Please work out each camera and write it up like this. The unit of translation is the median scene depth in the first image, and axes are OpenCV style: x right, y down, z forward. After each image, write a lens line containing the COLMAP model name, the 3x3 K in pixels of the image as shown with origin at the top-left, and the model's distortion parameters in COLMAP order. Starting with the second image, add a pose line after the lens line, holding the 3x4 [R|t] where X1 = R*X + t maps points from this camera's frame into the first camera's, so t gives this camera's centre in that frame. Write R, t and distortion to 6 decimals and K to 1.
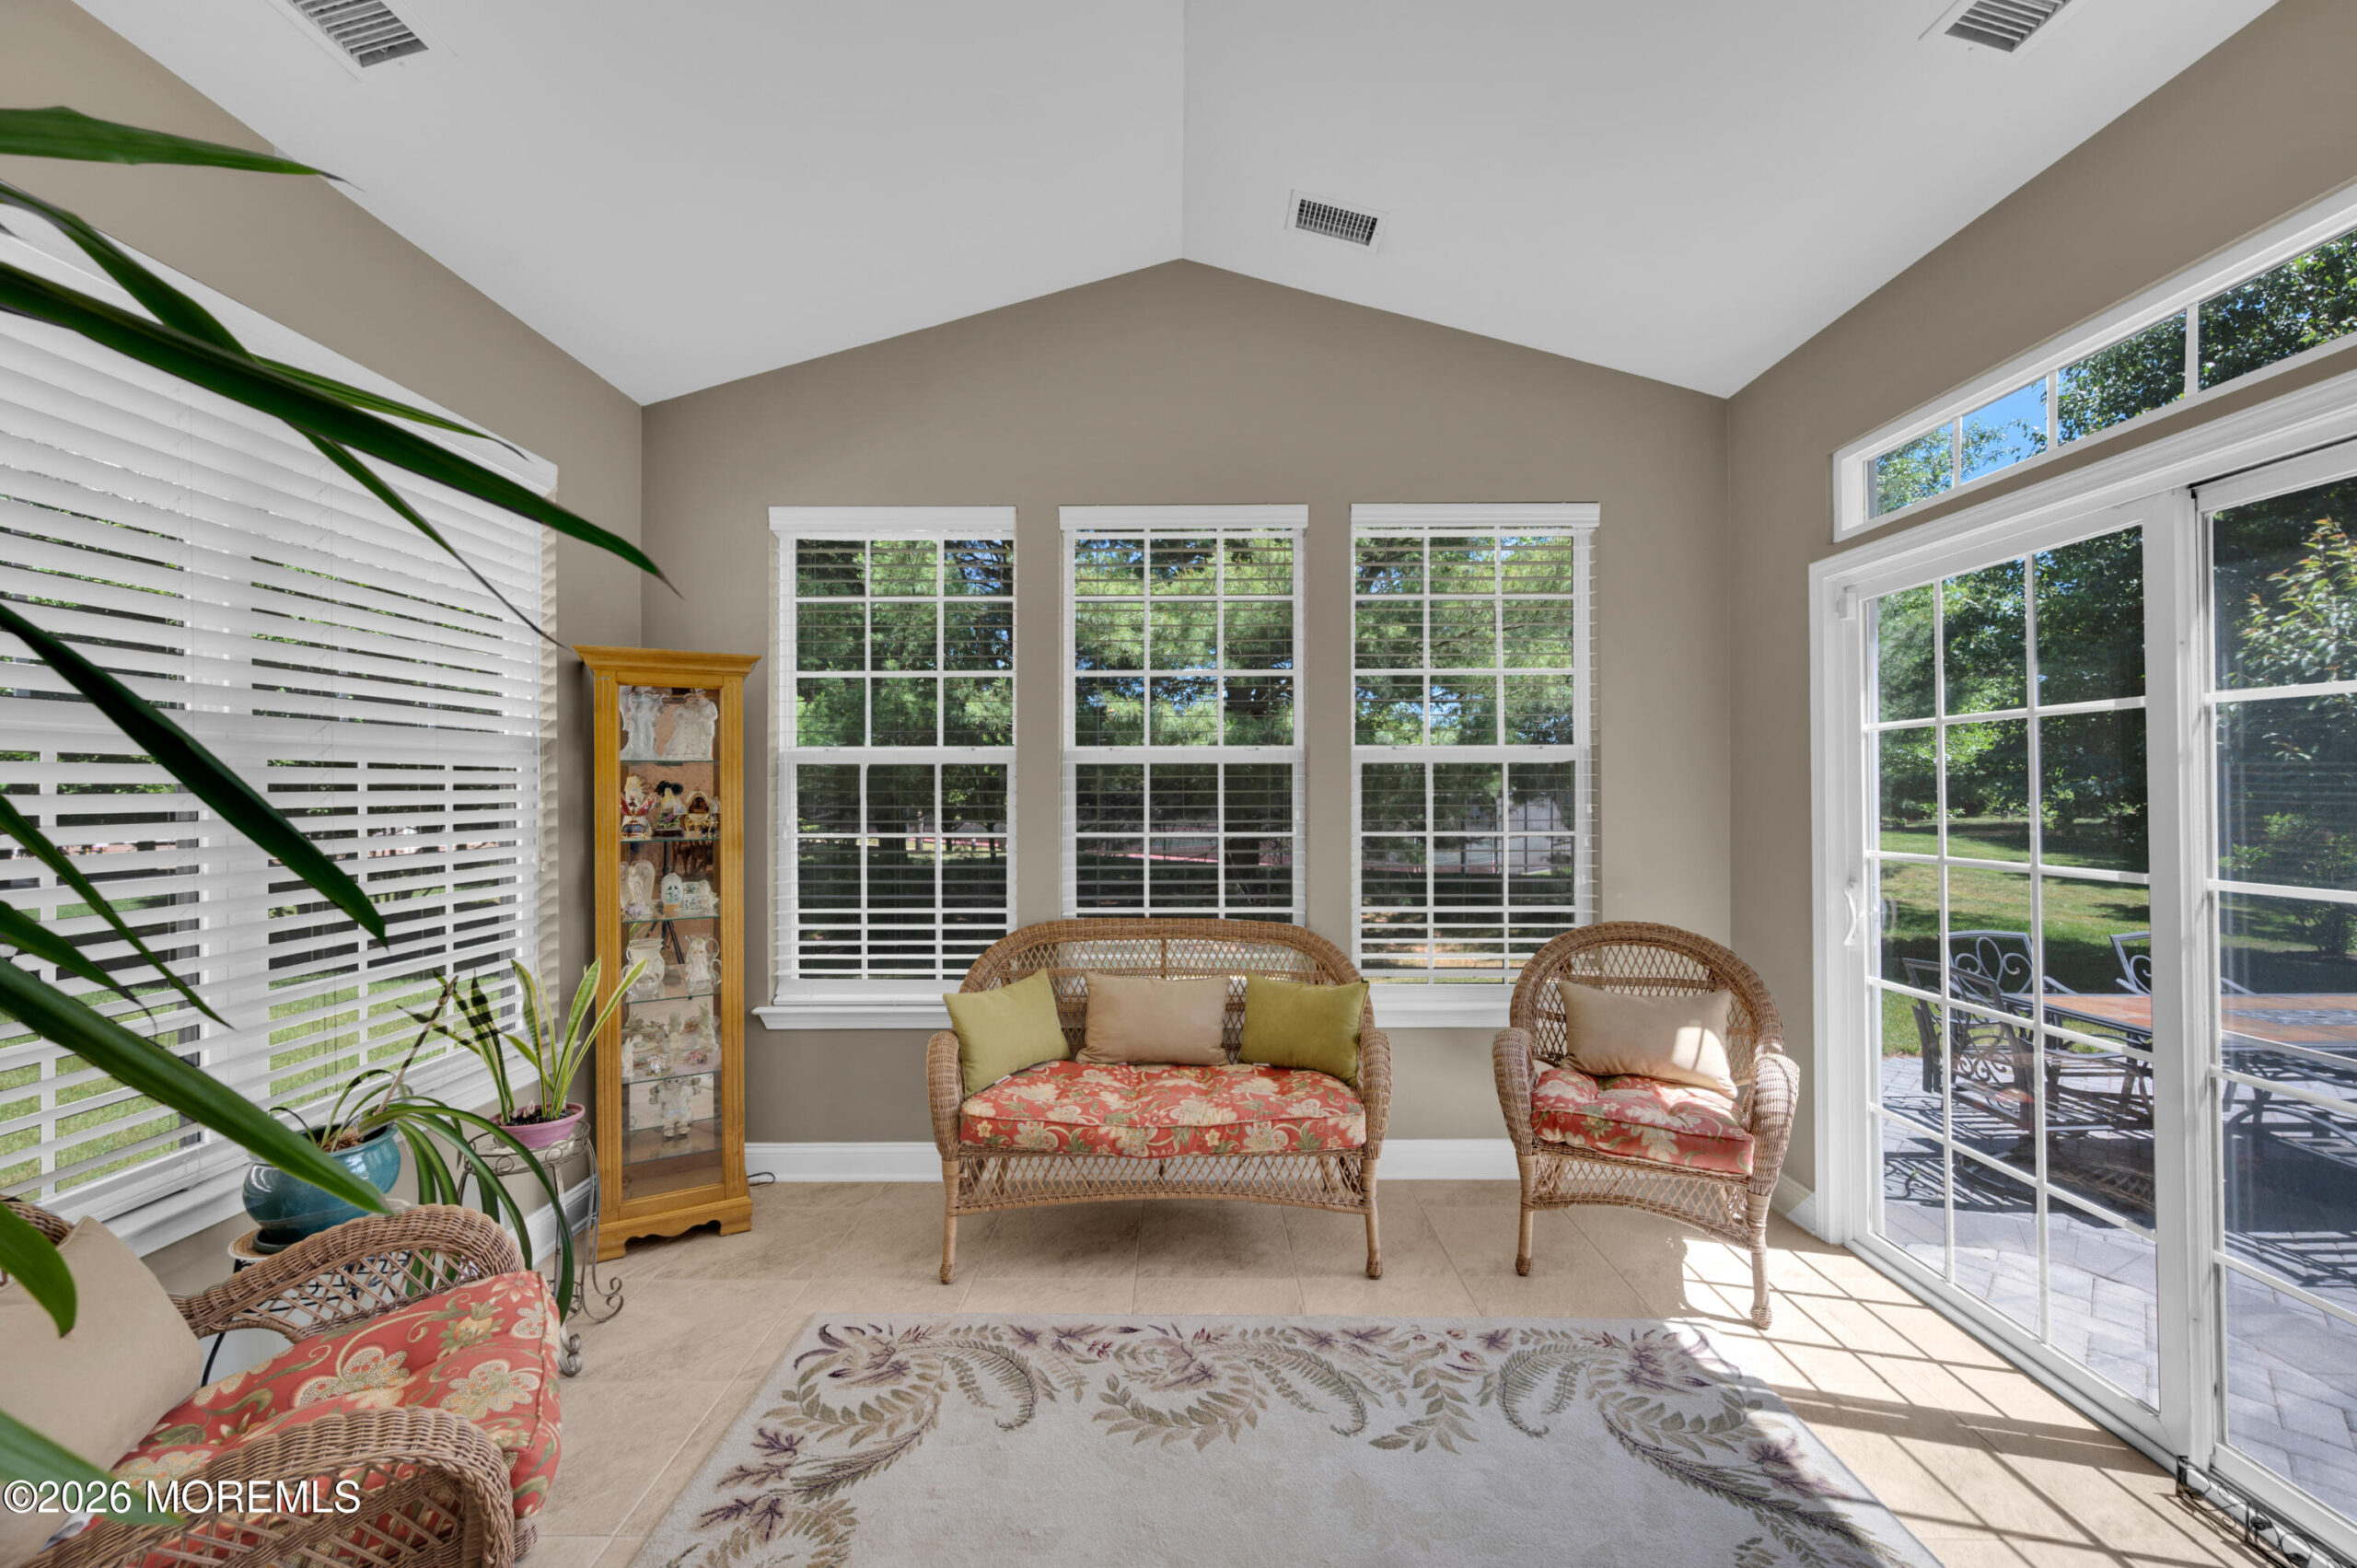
lens RADIAL K [[920.9, 0, 1185.0], [0, 920.9, 779.3], [0, 0, 1]] dist [-0.002225, 0.000096]
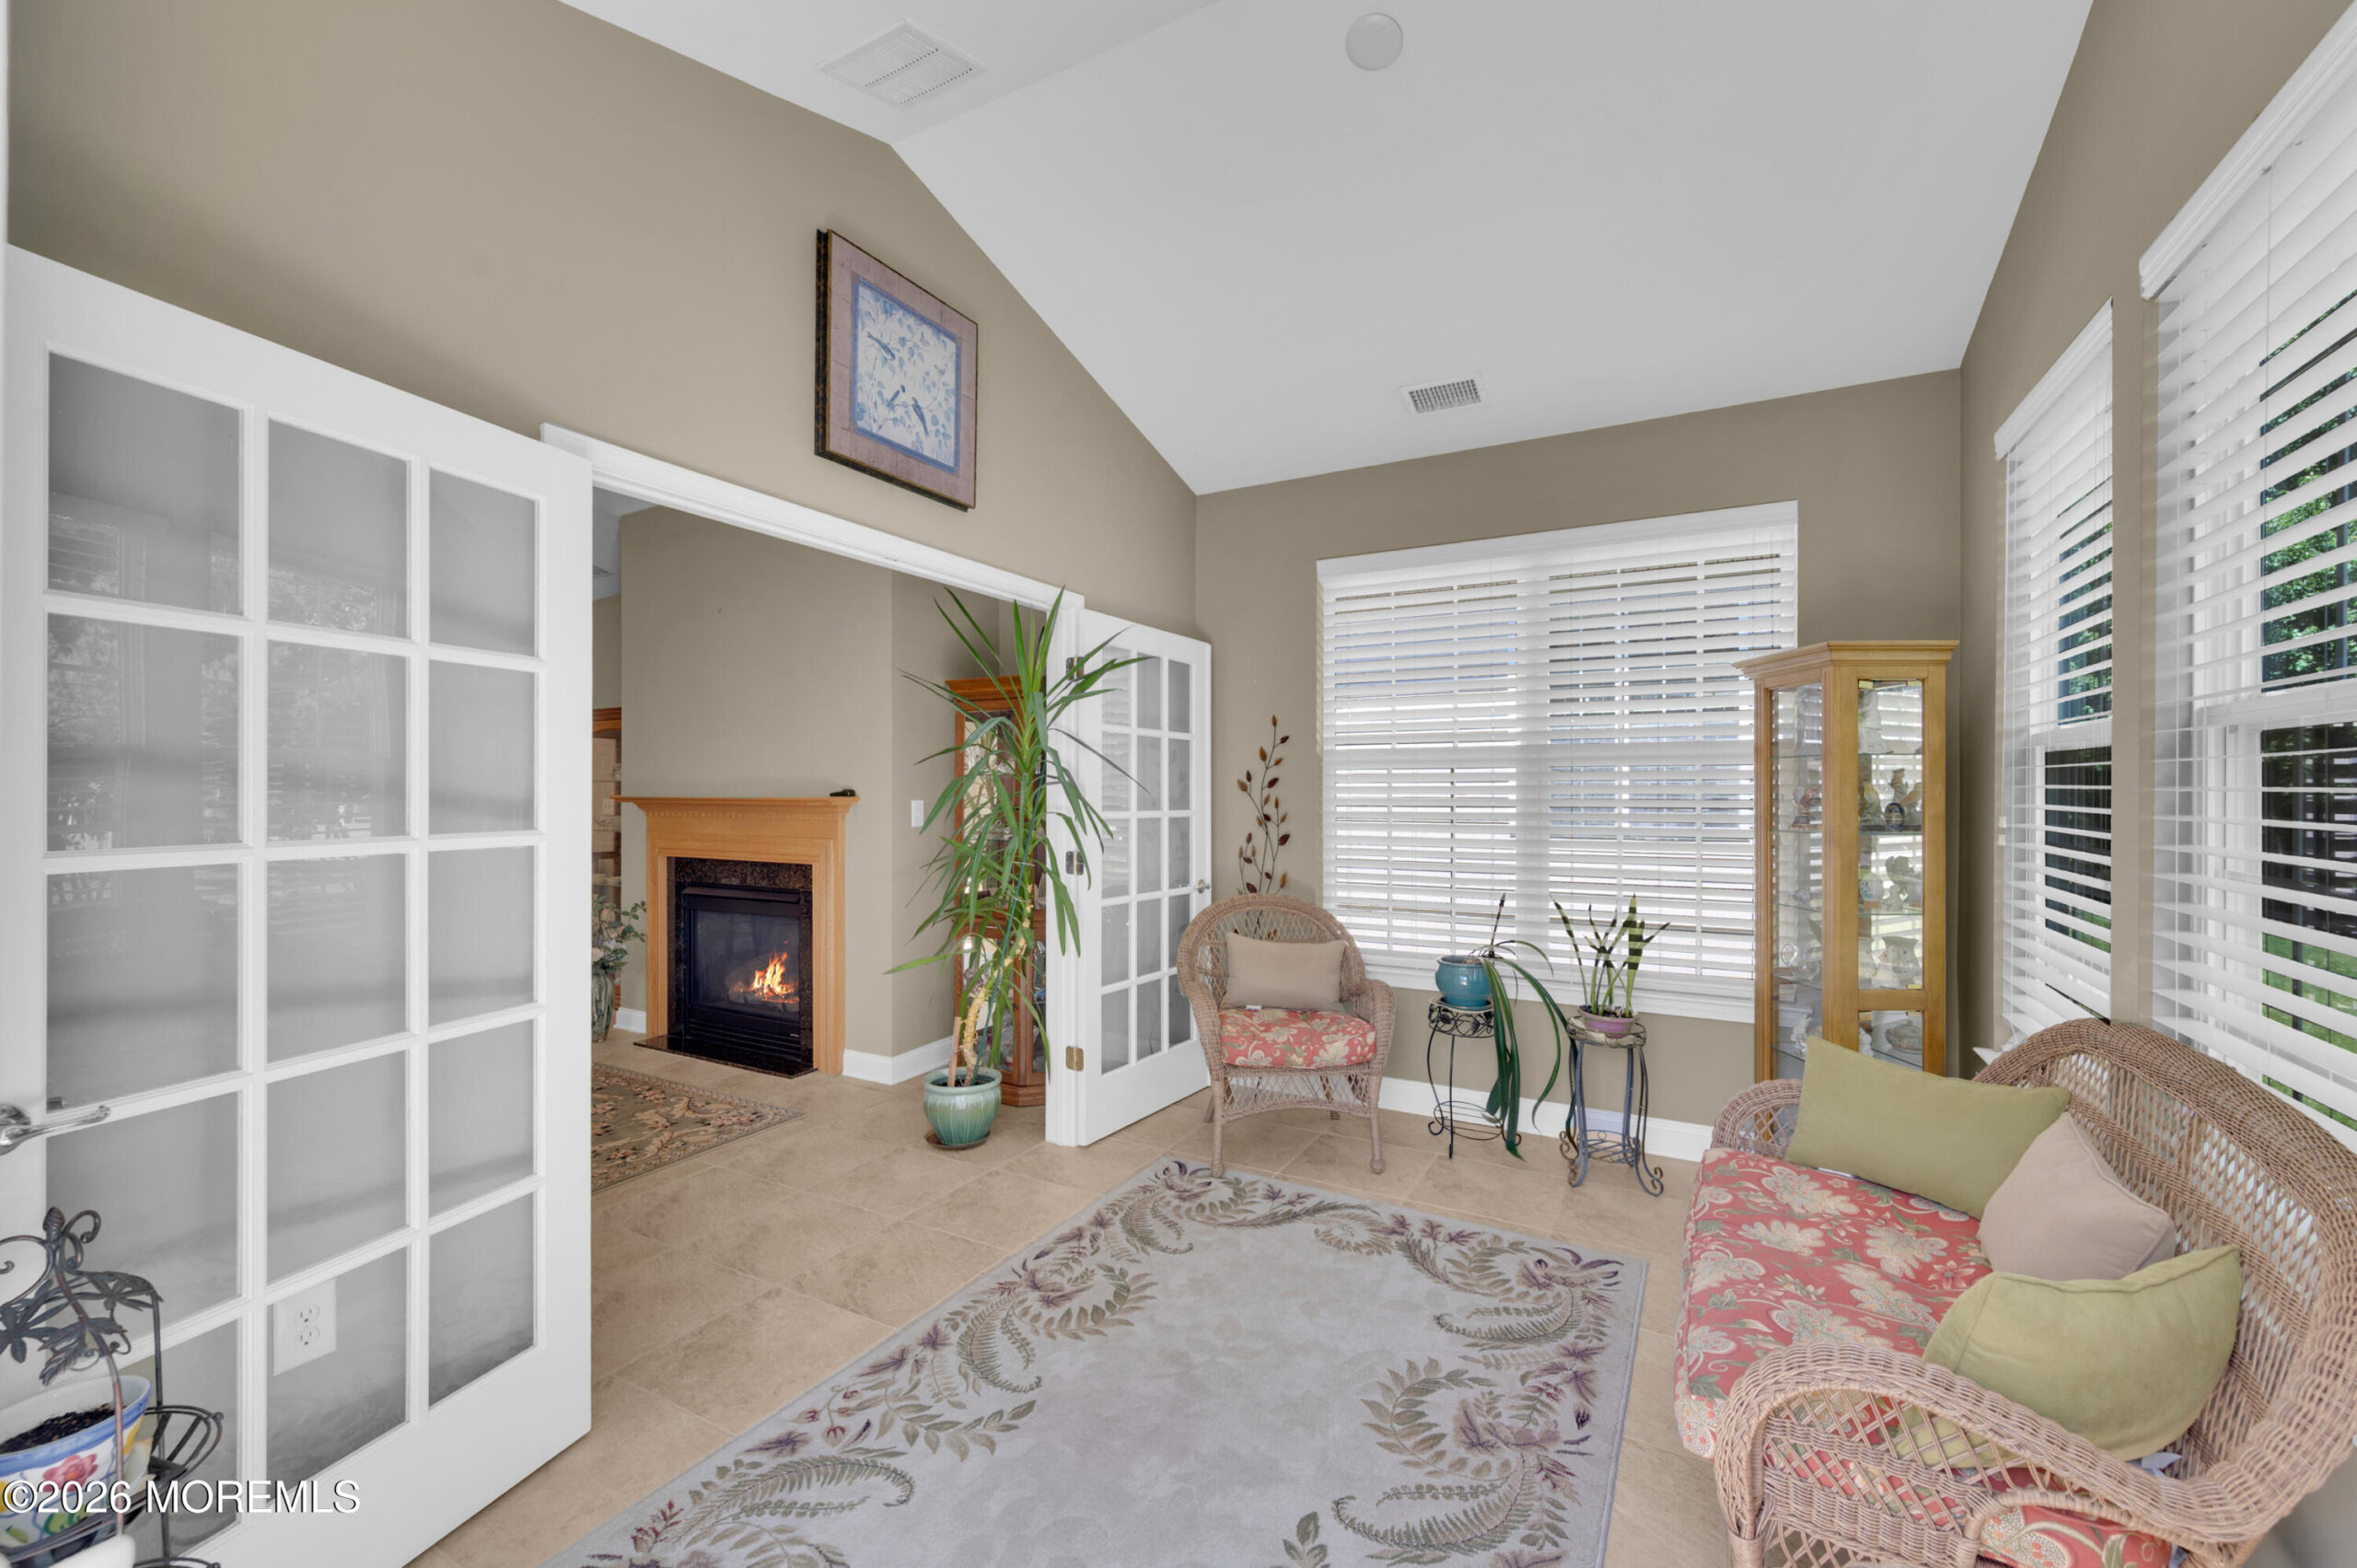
lens RADIAL K [[920.9, 0, 1160.2], [0, 920.9, 791.1], [0, 0, 1]] dist [-0.002225, 0.000096]
pose [[-0.484111, -0.000129, -0.875007, 1.034817], [0.003693, 0.999991, -0.002191, 0.028718], [0.874999, -0.004292, -0.484106, 1.285243]]
